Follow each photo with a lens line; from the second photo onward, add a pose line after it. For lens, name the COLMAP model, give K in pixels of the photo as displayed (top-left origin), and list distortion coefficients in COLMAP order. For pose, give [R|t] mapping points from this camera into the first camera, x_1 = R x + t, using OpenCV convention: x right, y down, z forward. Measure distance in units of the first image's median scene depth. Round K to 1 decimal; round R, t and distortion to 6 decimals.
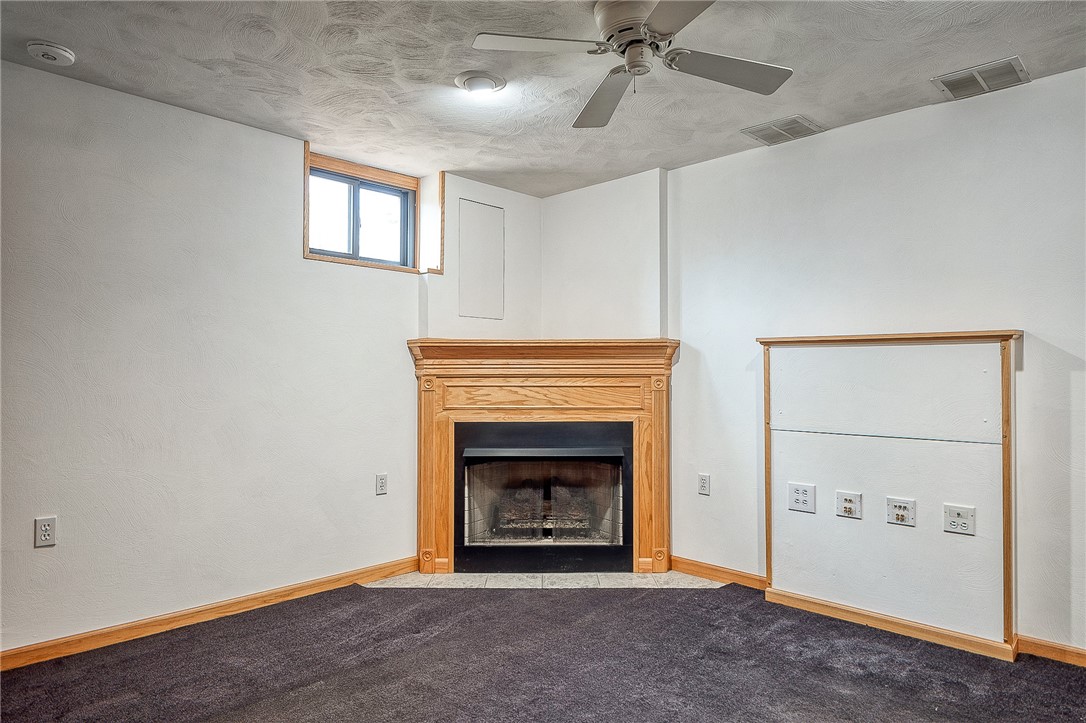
lens RADIAL K [[674.2, 0, 543.0], [0, 674.2, 366.5], [0, 0, 1]] dist [0.000853, -0.001904]
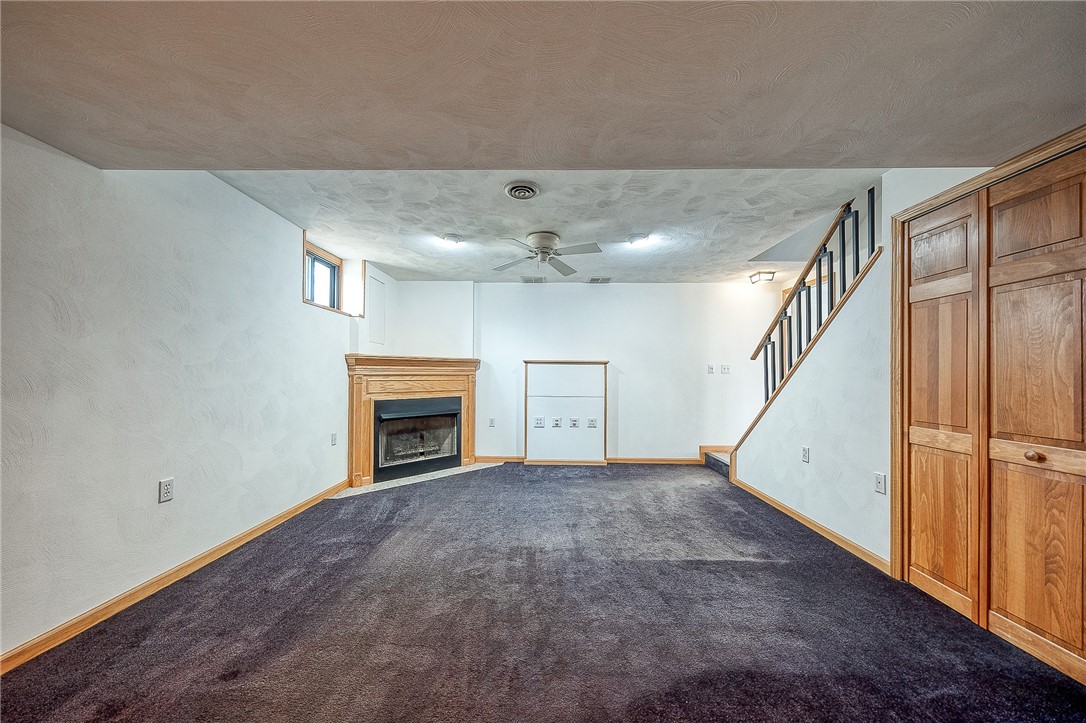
lens RADIAL K [[370.4, 0, 543.6], [0, 370.4, 368.7], [0, 0, 1]] dist [0.014305, -0.000109]
pose [[0.726252, 0.013775, 0.687290, -0.490350], [-0.010367, 0.999905, -0.009085, 0.001430], [-0.687350, -0.000527, 0.726326, -0.042445]]
